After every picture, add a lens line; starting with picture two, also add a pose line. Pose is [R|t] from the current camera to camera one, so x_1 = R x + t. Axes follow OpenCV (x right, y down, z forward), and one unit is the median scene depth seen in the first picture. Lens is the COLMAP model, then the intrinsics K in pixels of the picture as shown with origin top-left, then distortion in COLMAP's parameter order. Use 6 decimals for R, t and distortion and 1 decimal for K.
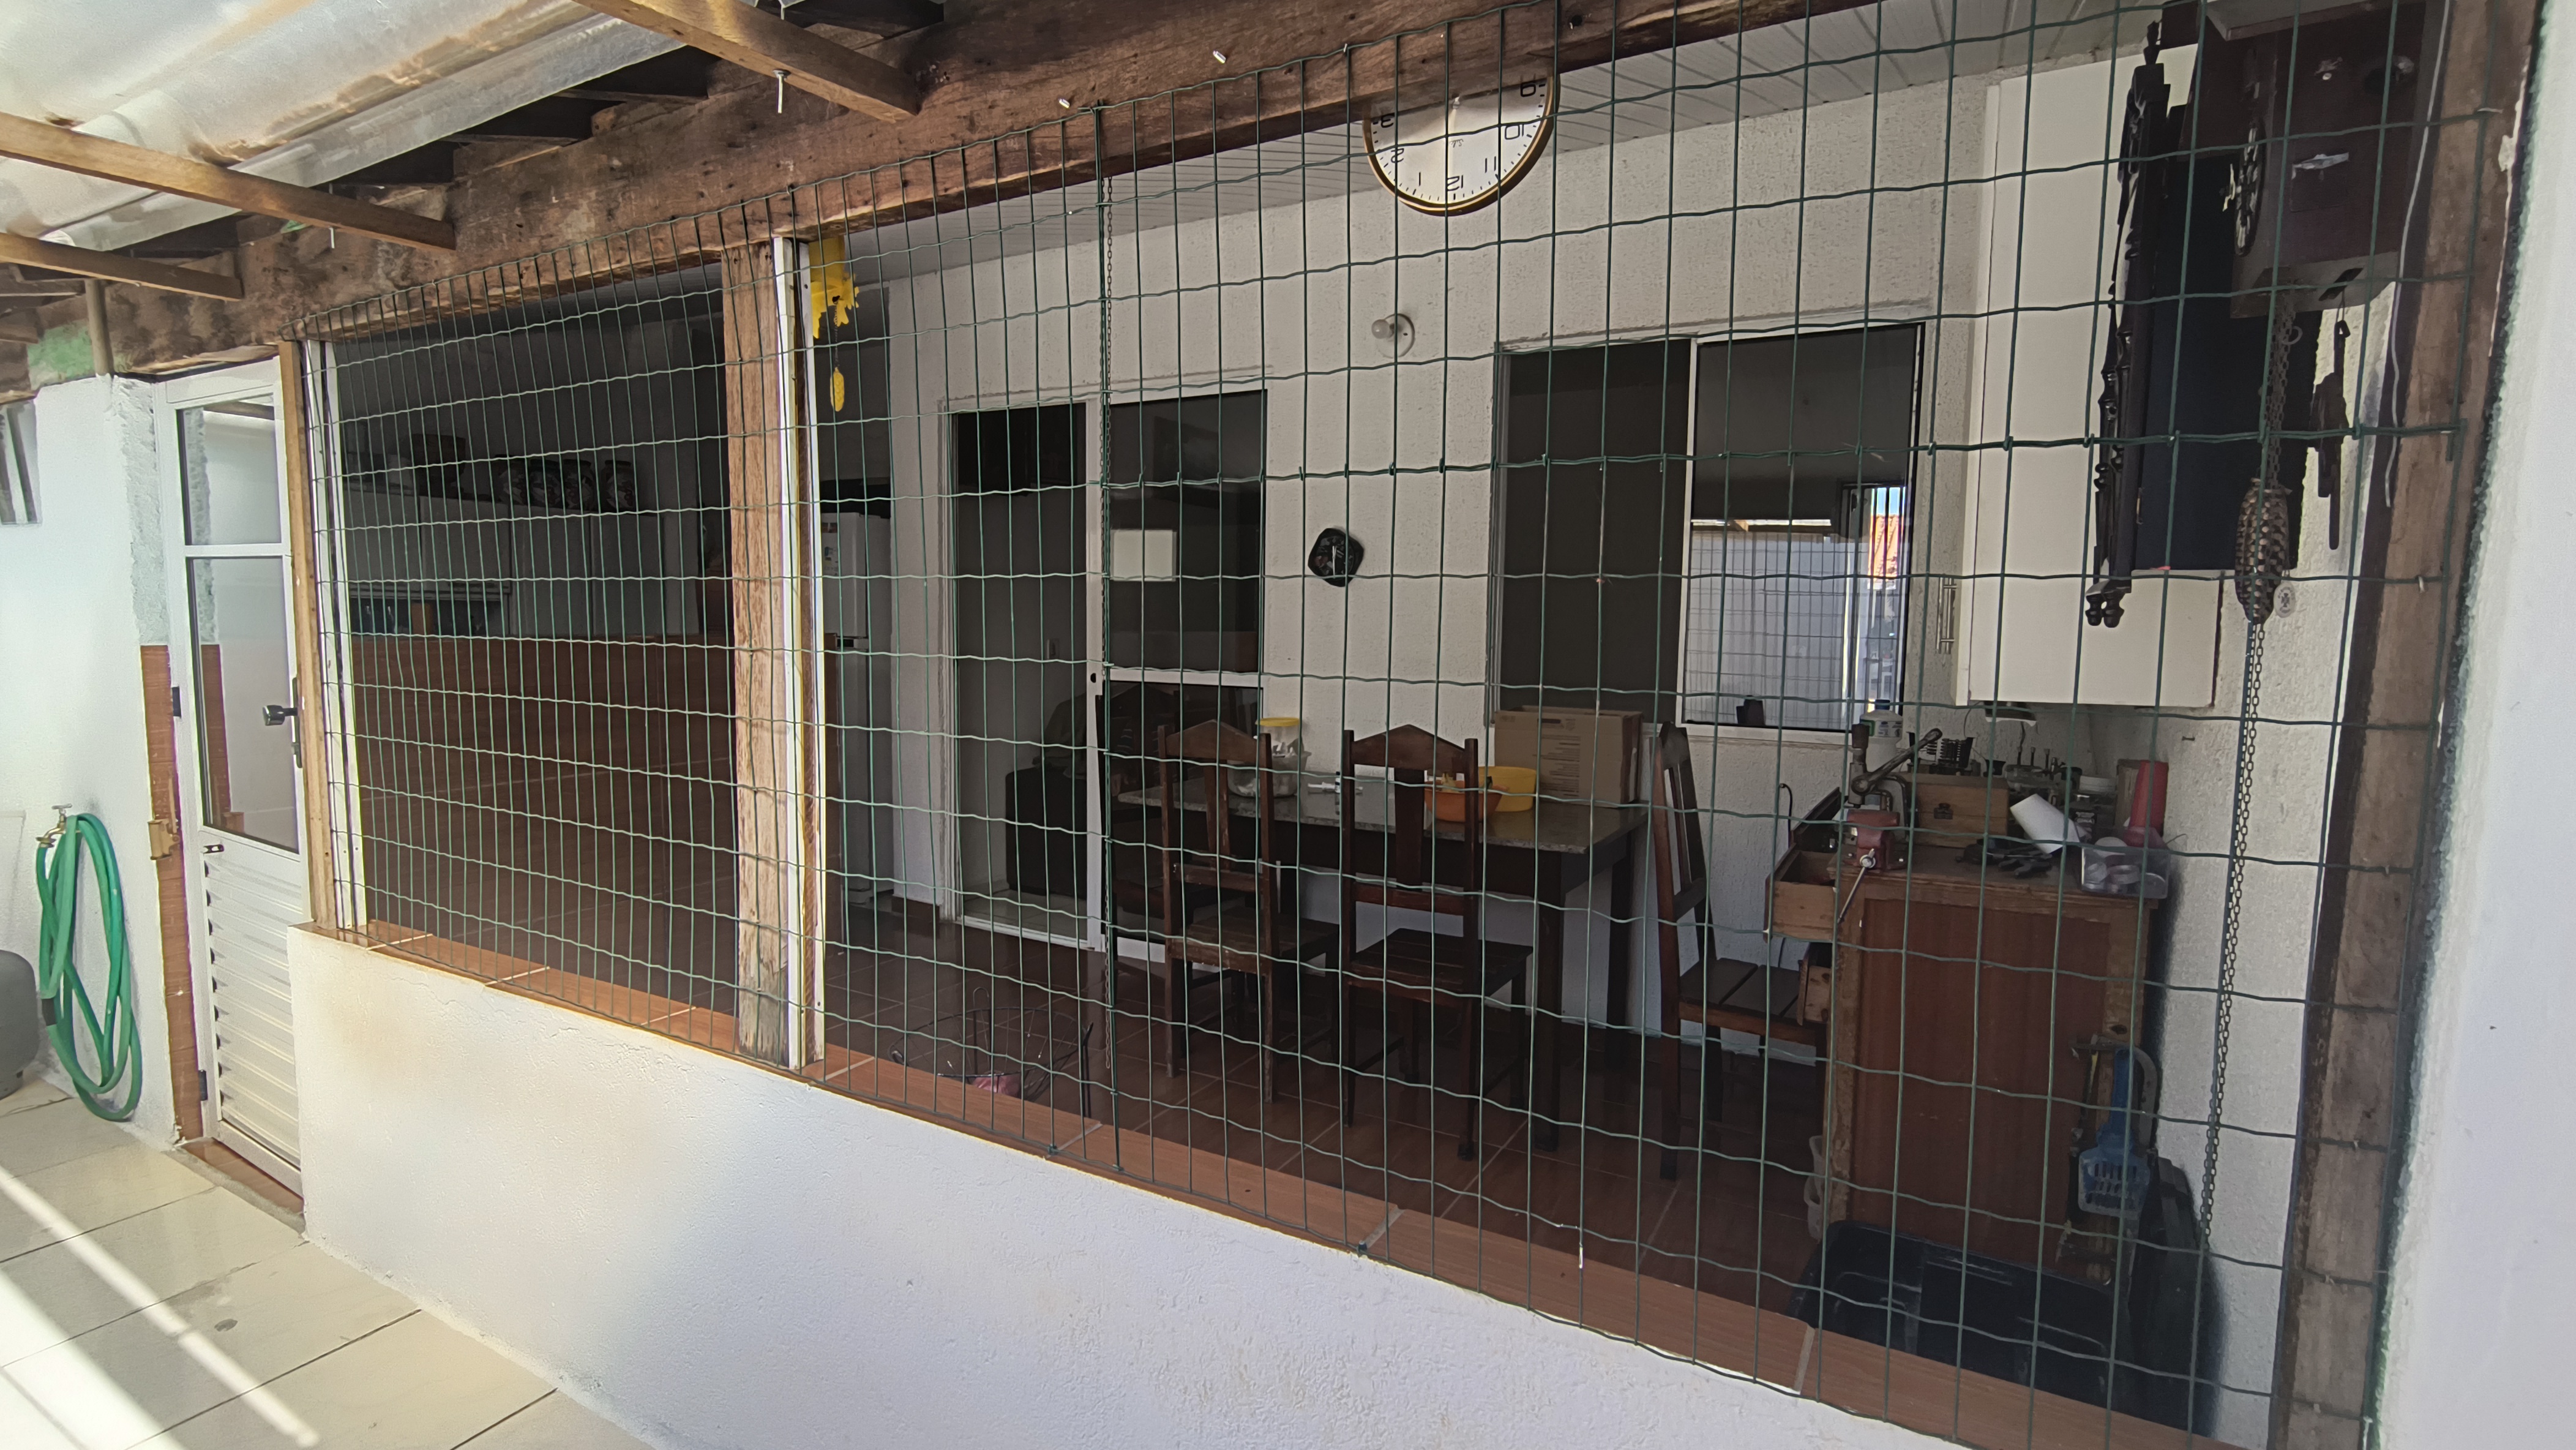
lens RADIAL K [[1187.1, 0, 1283.8], [0, 1187.1, 708.6], [0, 0, 1]] dist [-0.000268, -0.000151]
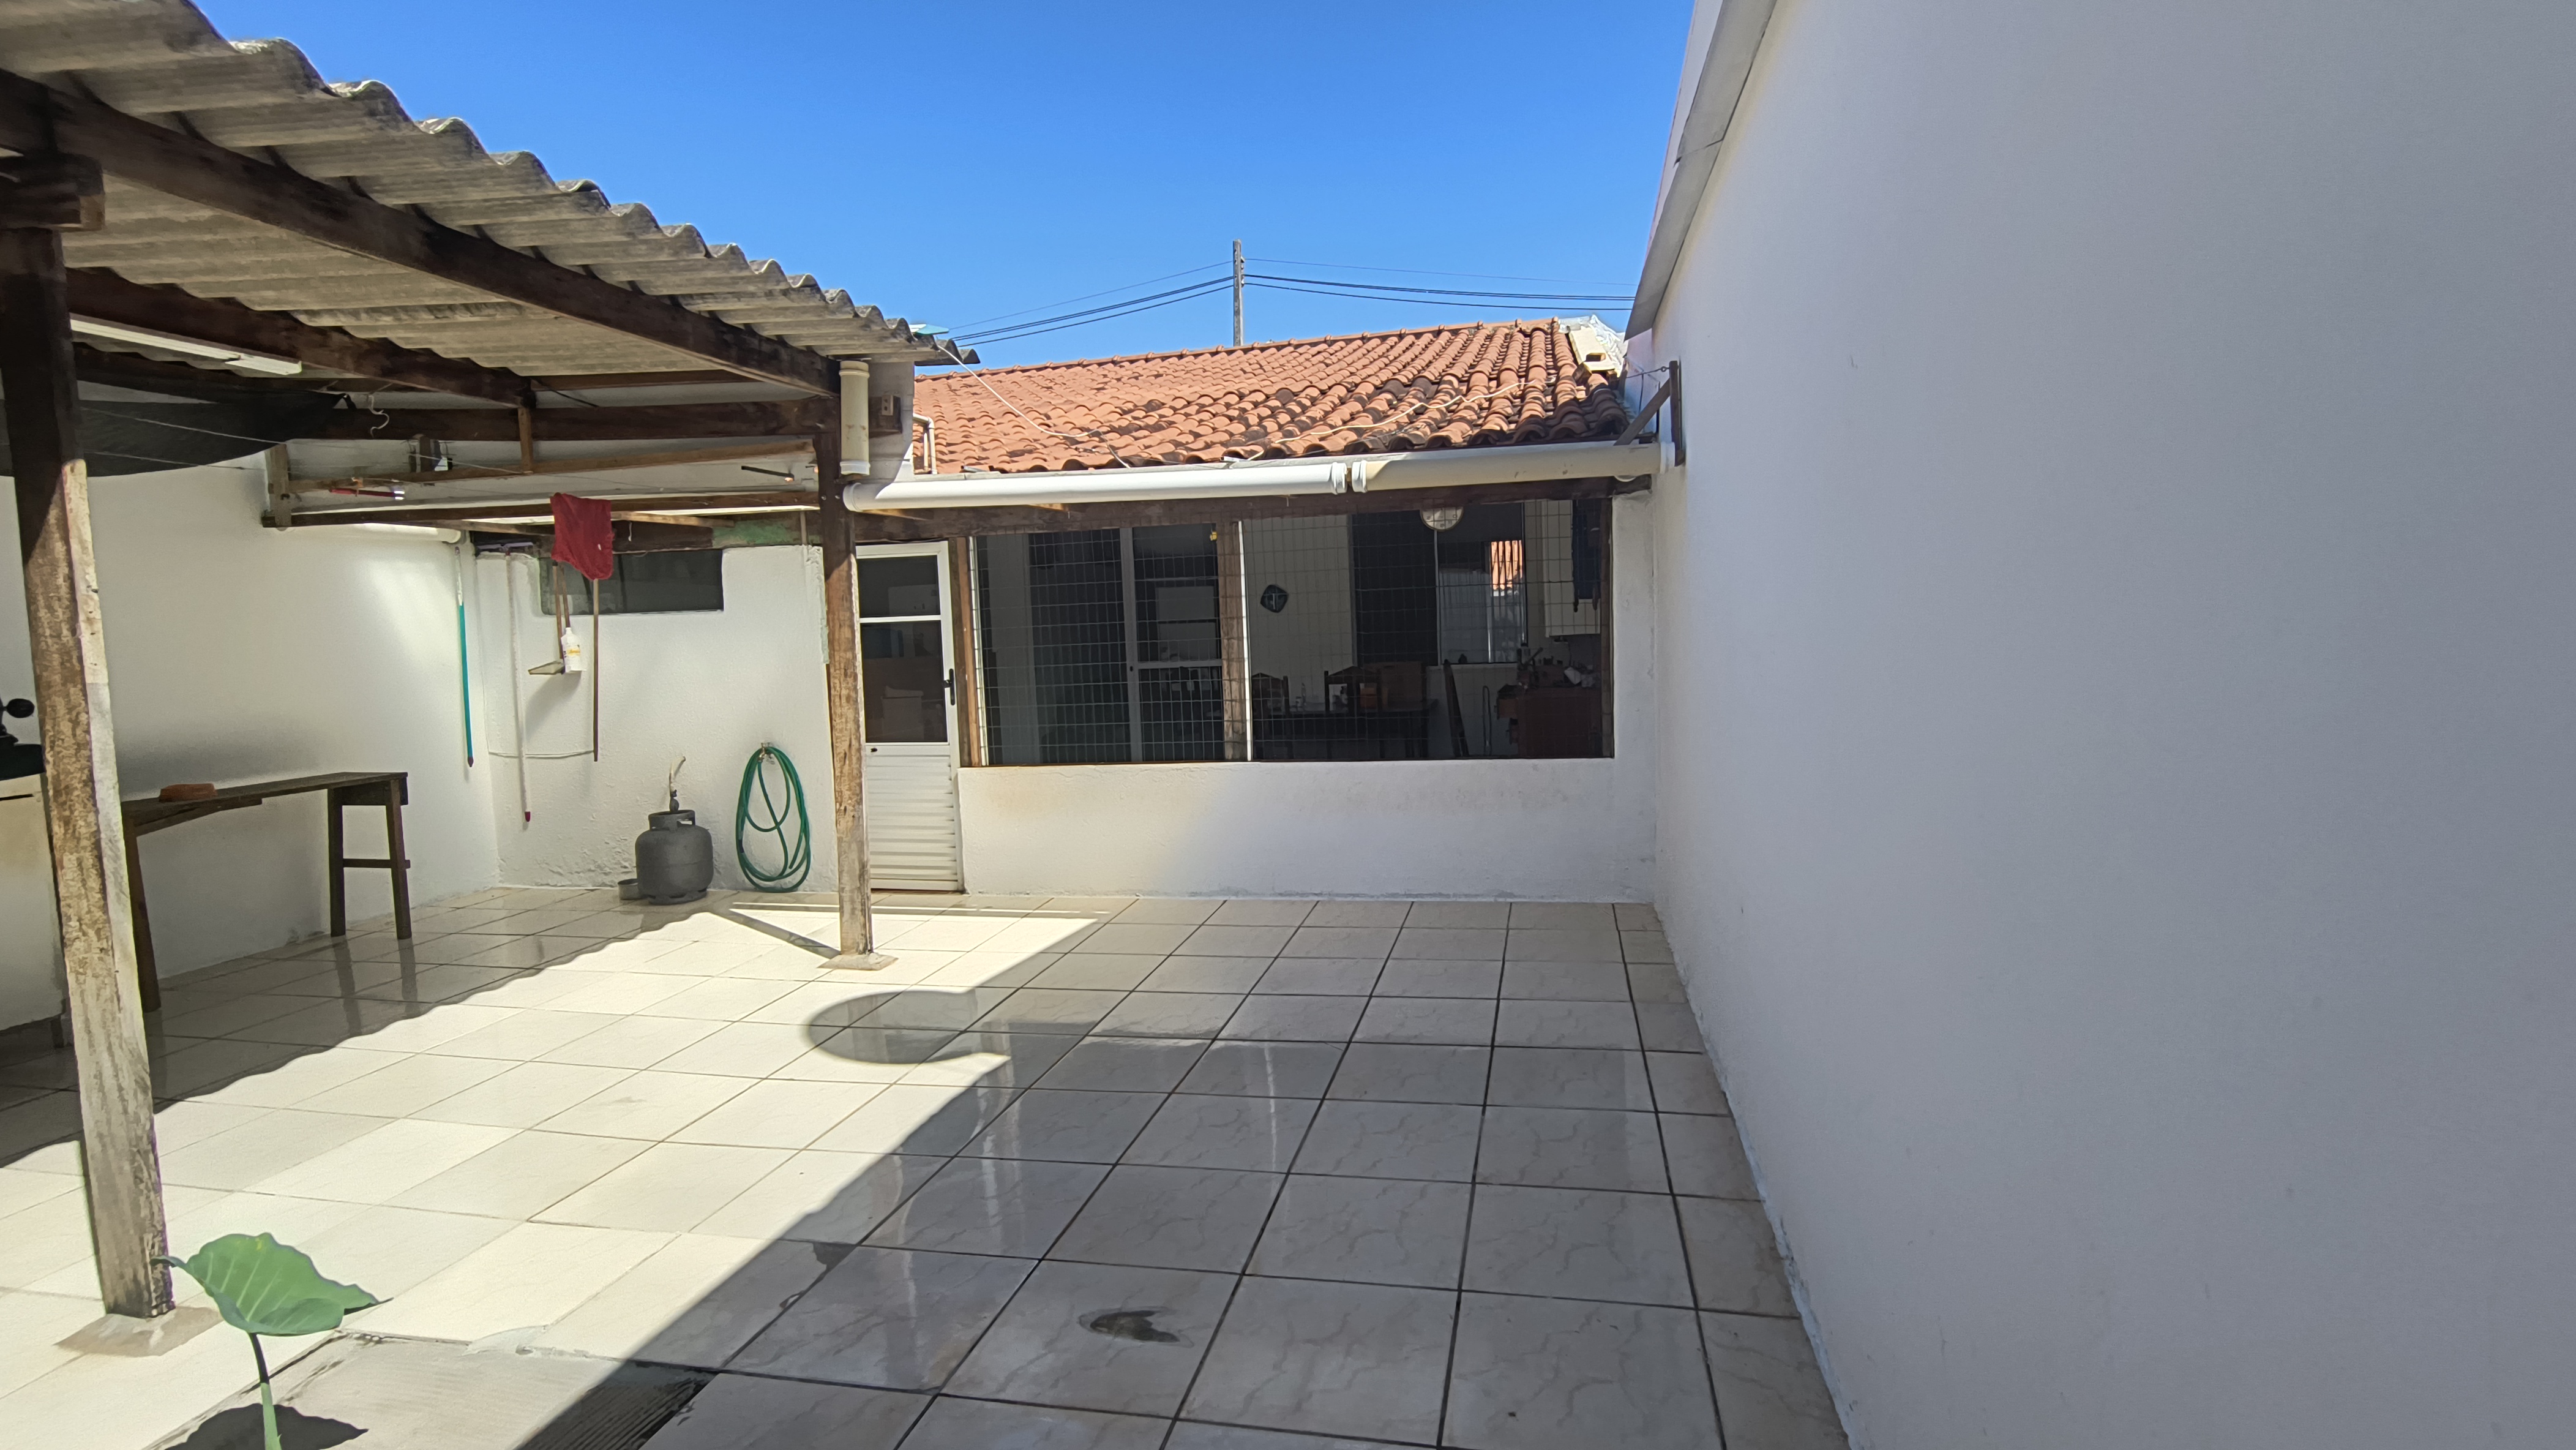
lens RADIAL K [[1187.1, 0, 1283.8], [0, 1187.1, 708.6], [0, 0, 1]] dist [-0.000268, -0.000151]
pose [[0.955861, -0.071554, 0.284974, -1.048037], [0.076922, 0.997008, -0.007674, 0.154649], [-0.283573, 0.029256, 0.958504, -1.885713]]
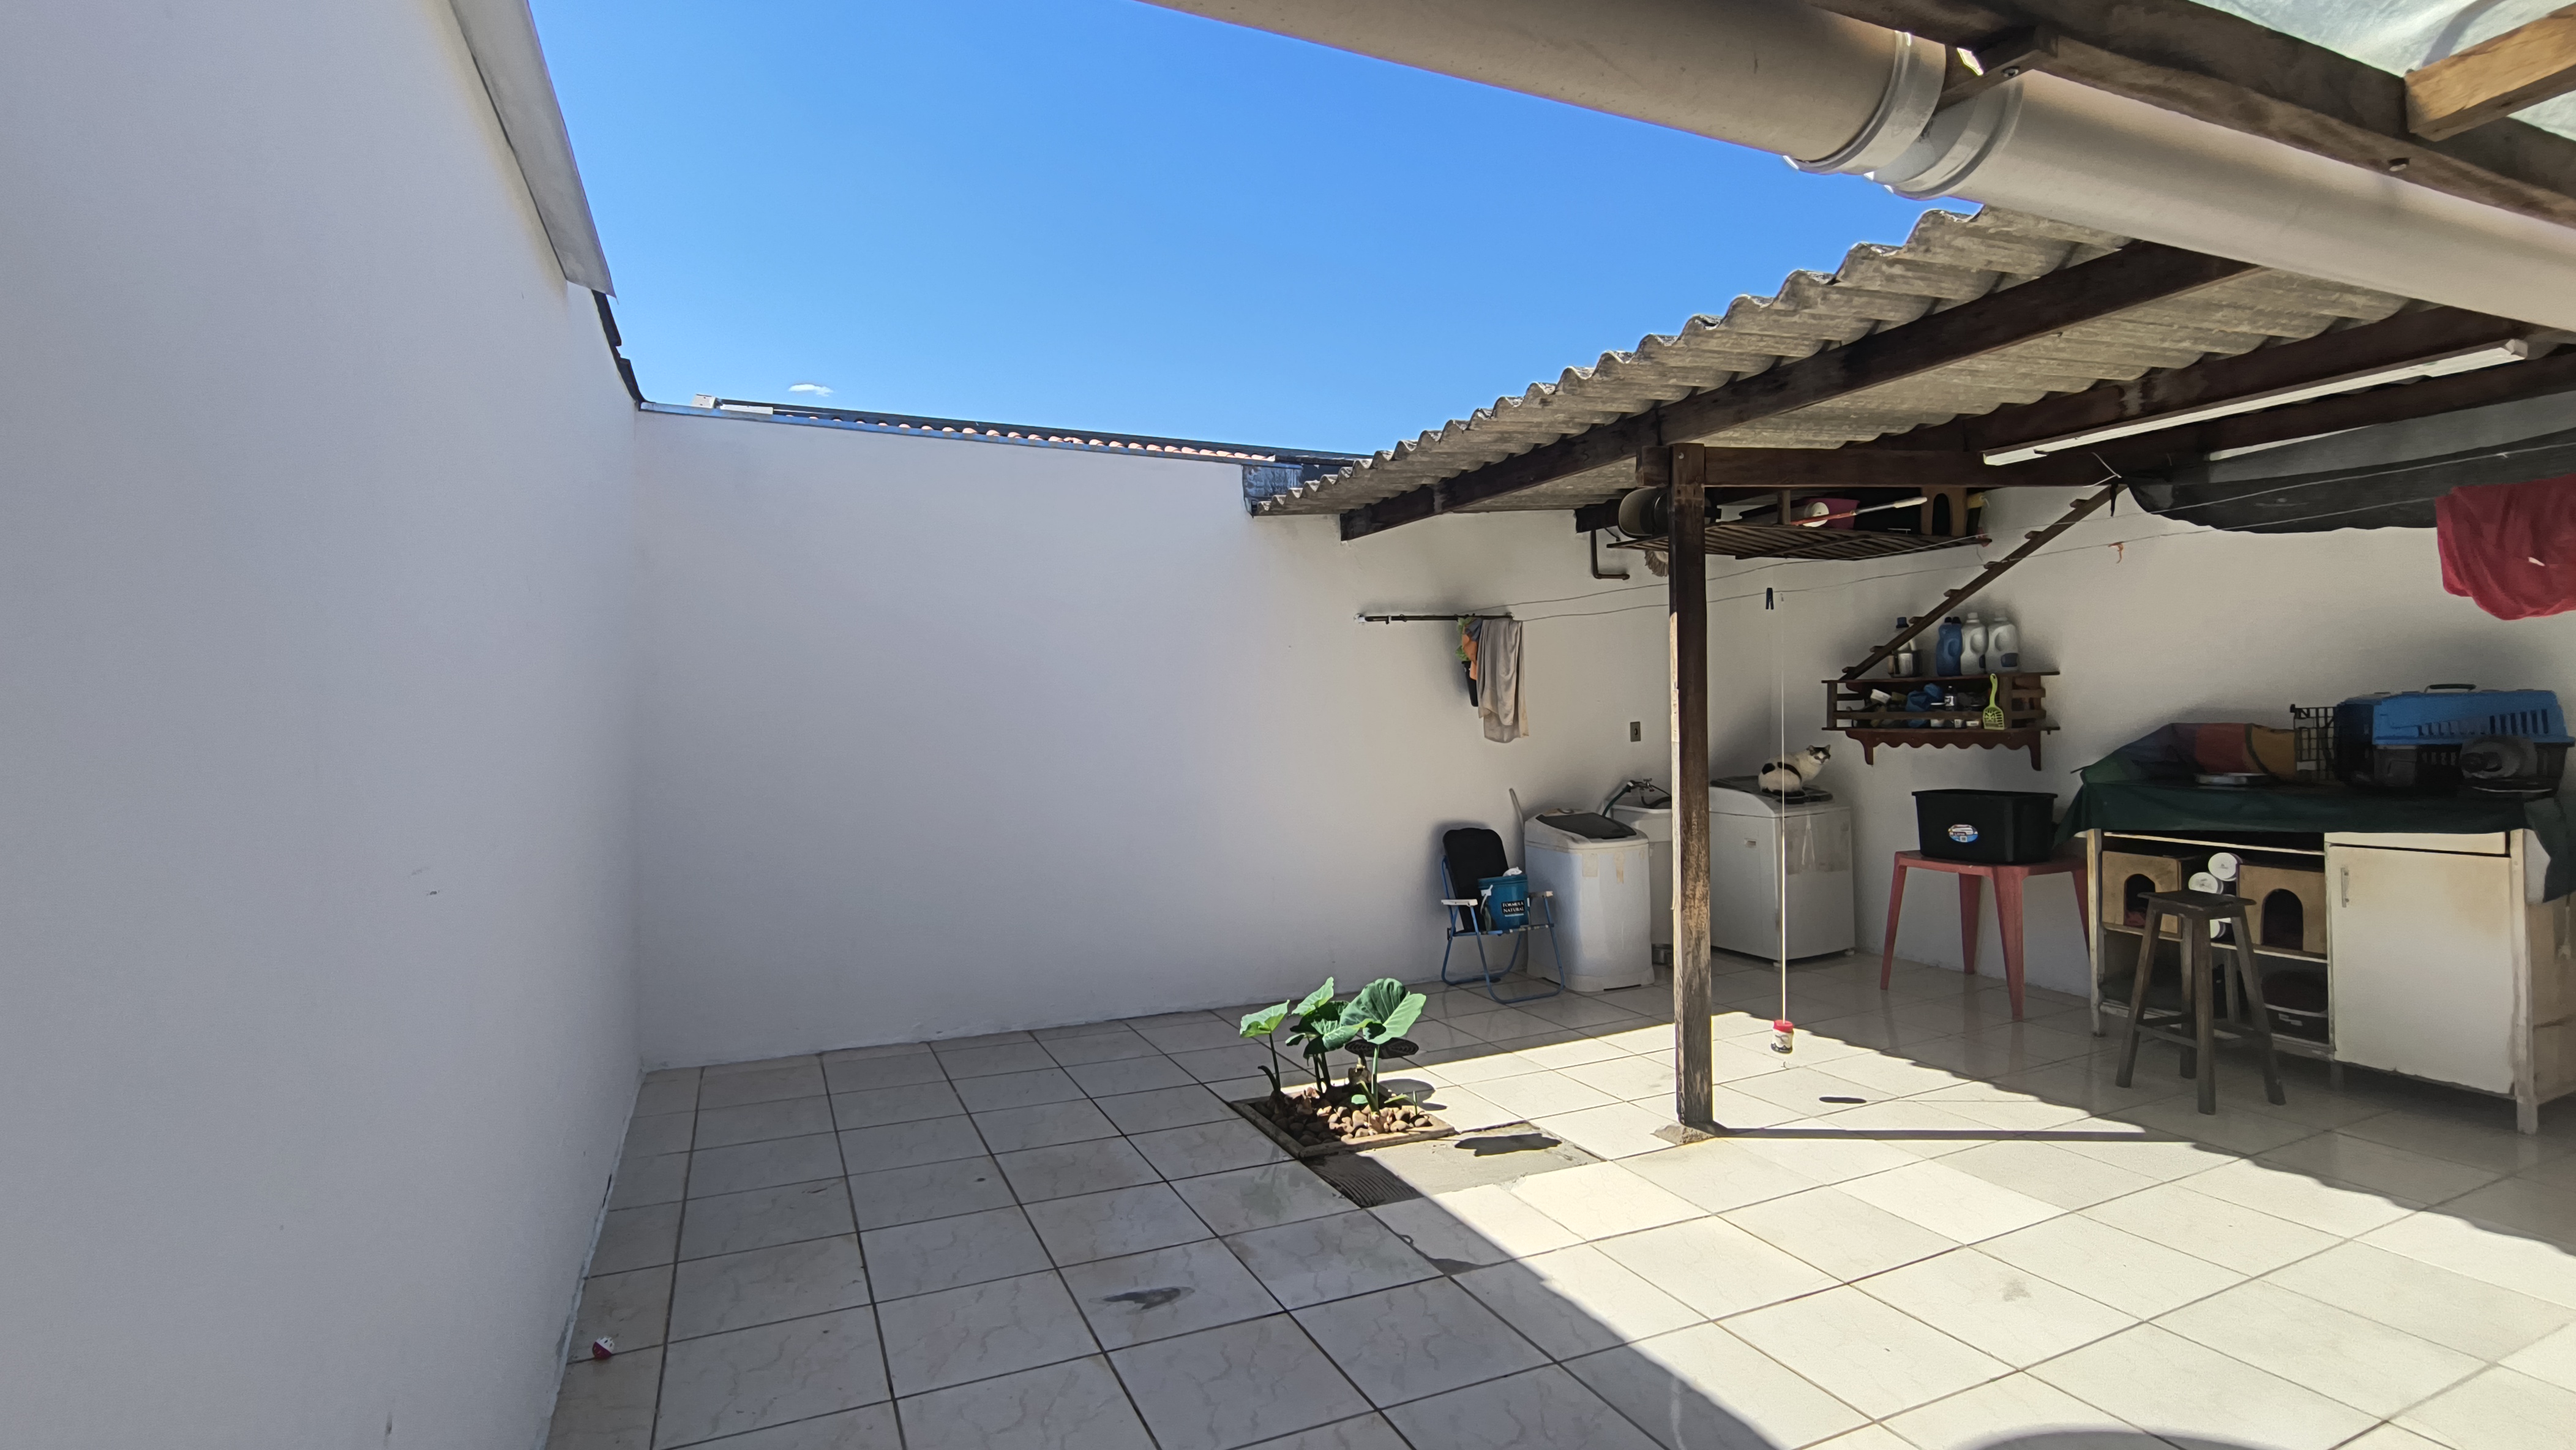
lens RADIAL K [[1187.1, 0, 1283.8], [0, 1187.1, 708.6], [0, 0, 1]] dist [-0.000268, -0.000151]
pose [[-0.590660, -0.008972, -0.806871, 1.763747], [-0.066730, 0.997056, 0.037762, -0.319944], [0.804157, 0.076147, -0.589520, 2.931436]]
